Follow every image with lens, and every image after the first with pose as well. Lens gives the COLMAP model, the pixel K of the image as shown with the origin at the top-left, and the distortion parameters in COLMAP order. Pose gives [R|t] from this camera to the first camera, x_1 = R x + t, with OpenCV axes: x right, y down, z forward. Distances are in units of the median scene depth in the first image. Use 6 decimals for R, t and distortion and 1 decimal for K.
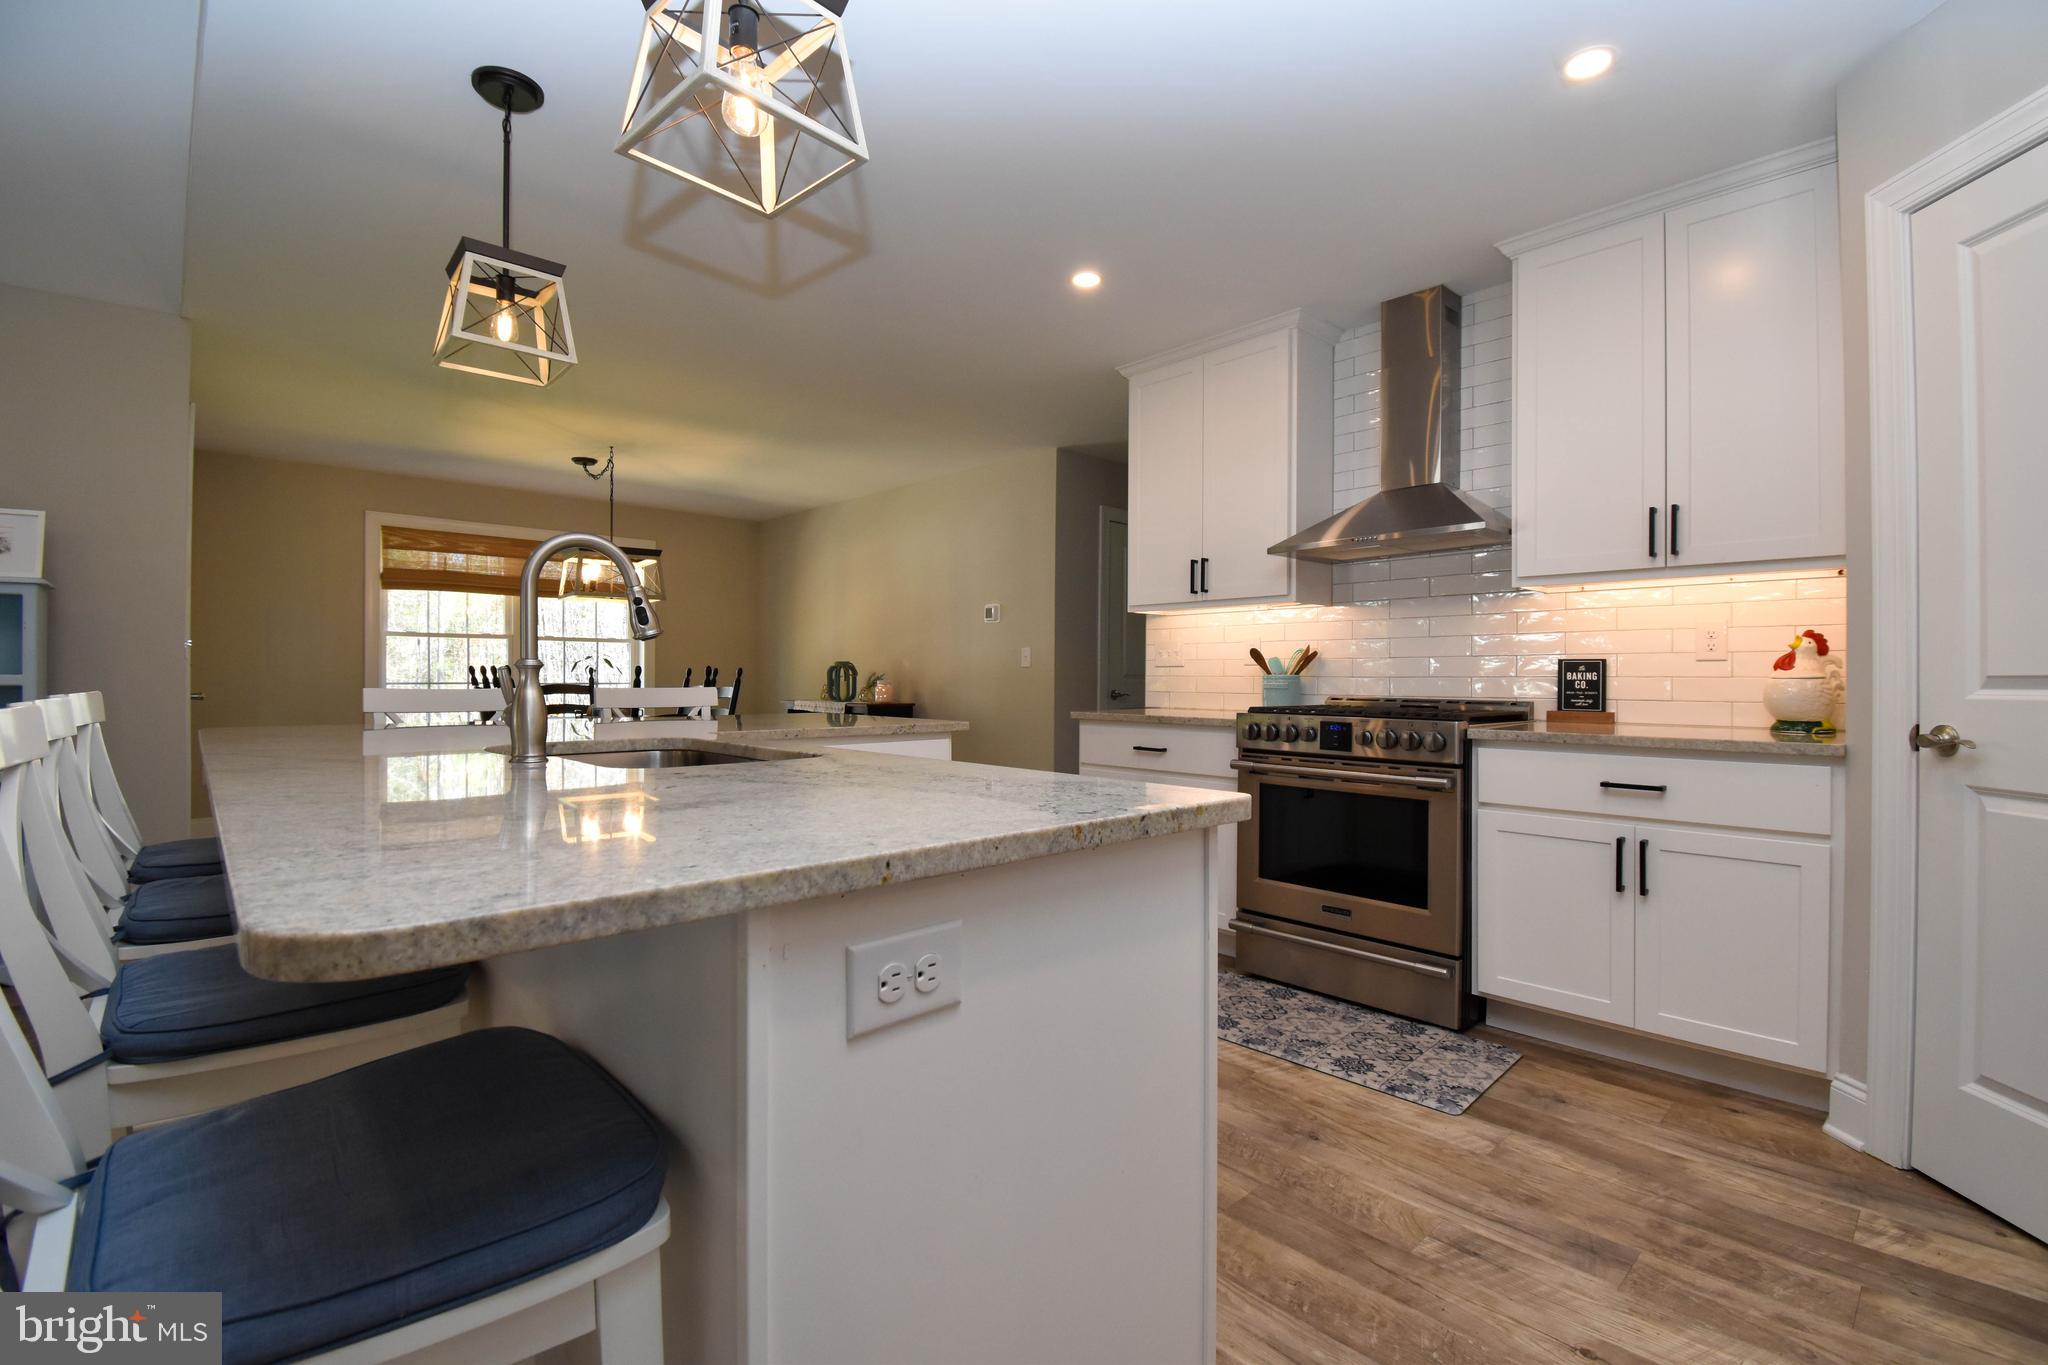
lens RADIAL K [[908.7, 0, 1027.1], [0, 908.7, 676.1], [0, 0, 1]] dist [0.021166, -0.026063]
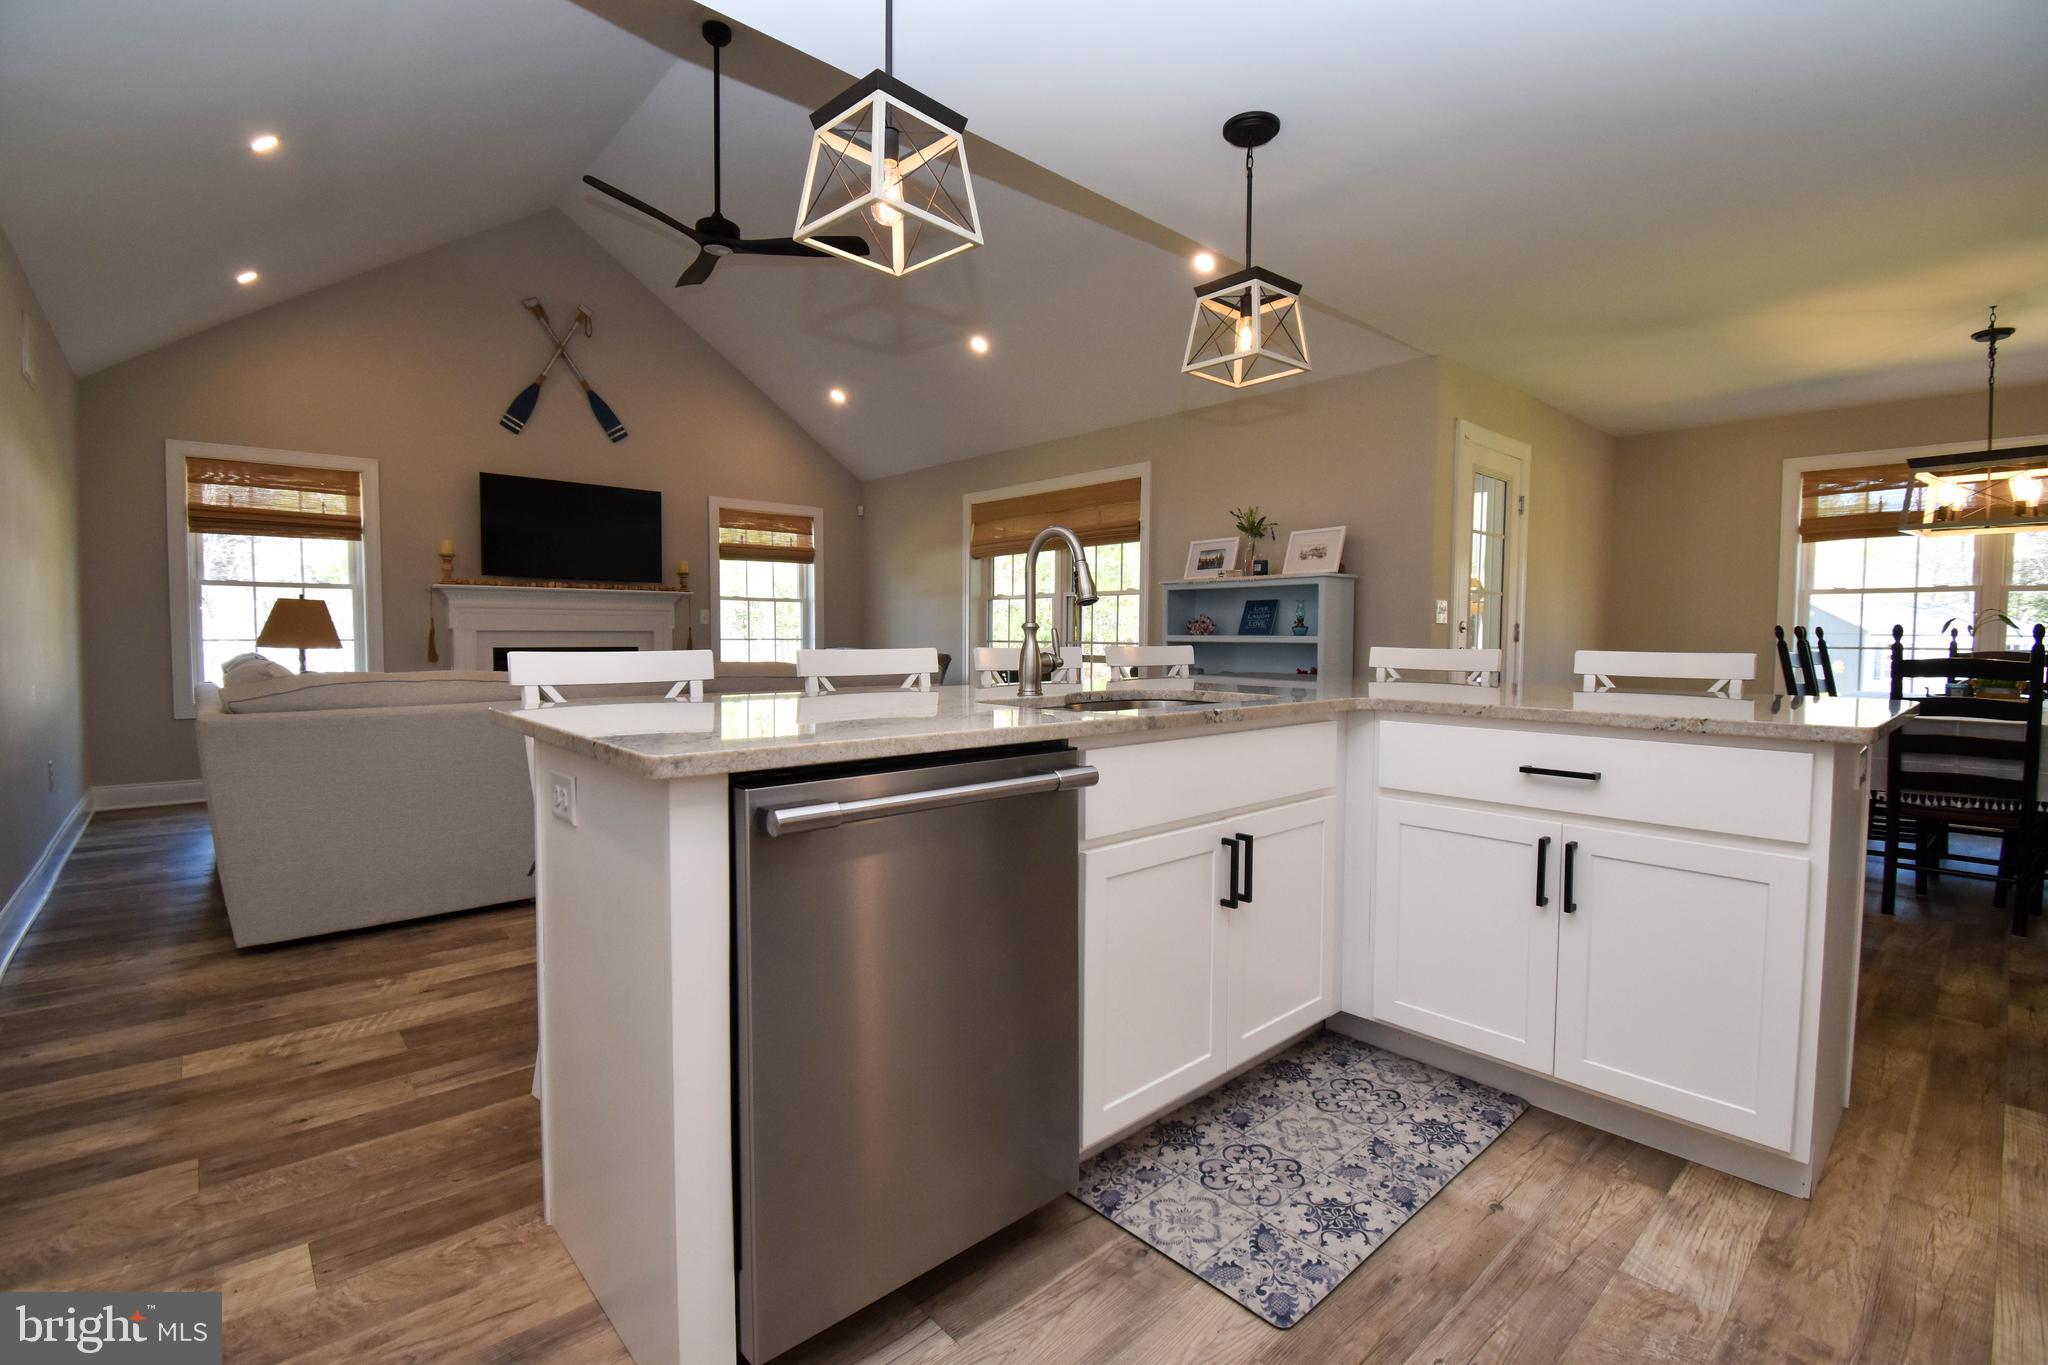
lens RADIAL K [[903.2, 0, 1036.6], [0, 903.2, 675.6], [0, 0, 1]] dist [0.019982, -0.026777]
pose [[-0.016324, 0.042554, -0.998961, 0.548478], [-0.003001, 0.999087, 0.042608, 0.001747], [0.999862, 0.003694, -0.016181, 0.668683]]
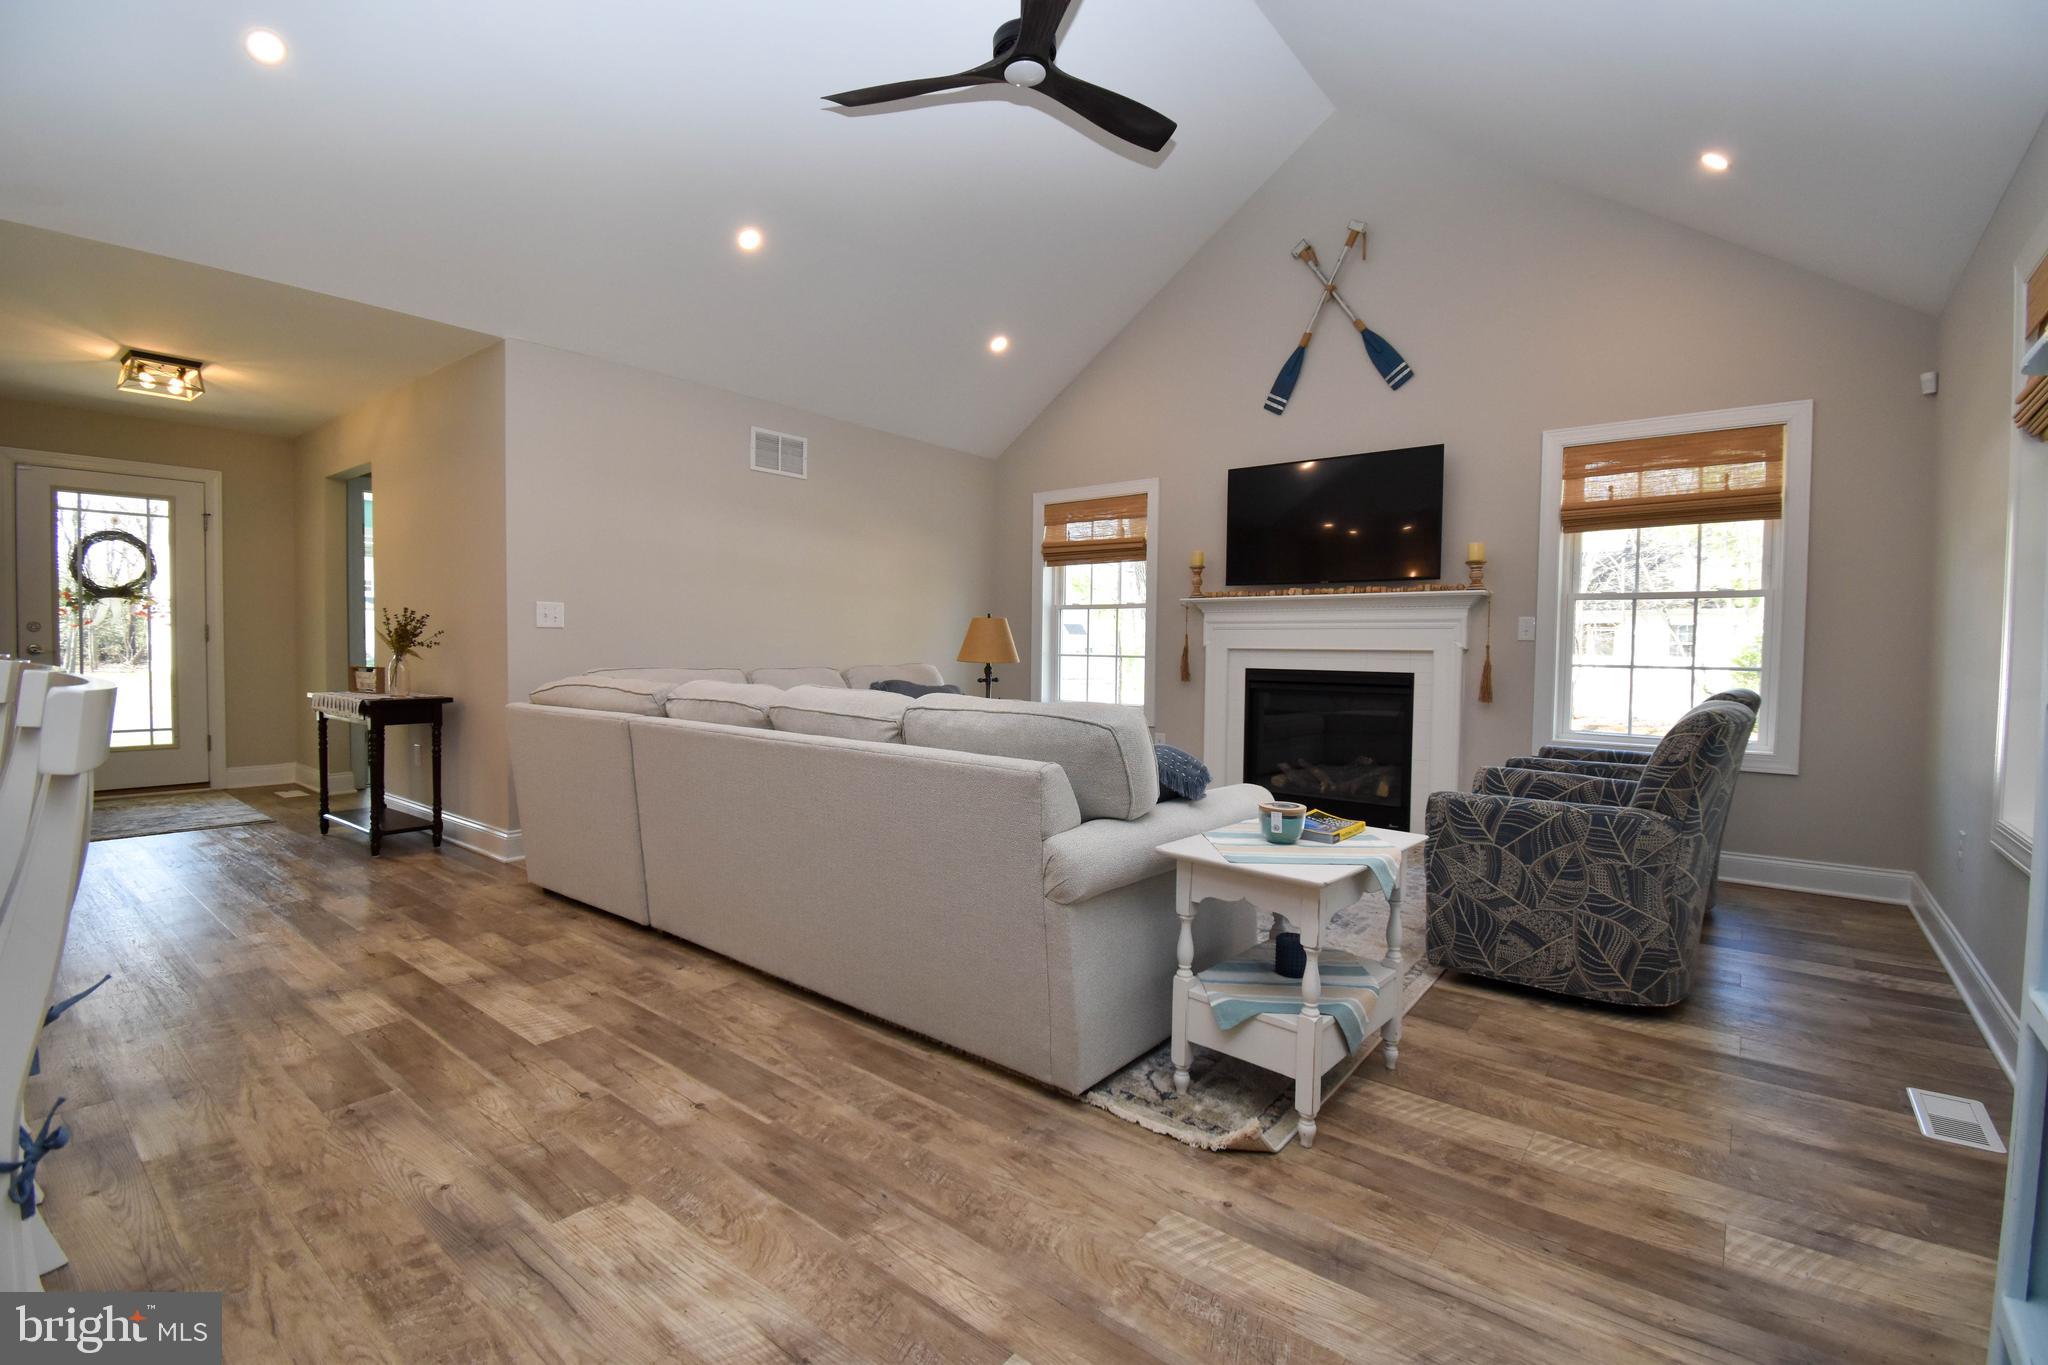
lens RADIAL K [[908.7, 0, 1027.1], [0, 908.7, 676.1], [0, 0, 1]] dist [0.021166, -0.026063]
pose [[-0.990130, -0.012783, -0.139570, -1.213569], [-0.017010, 0.999431, 0.029135, -0.000596], [0.139118, 0.031222, -0.989783, 1.257114]]
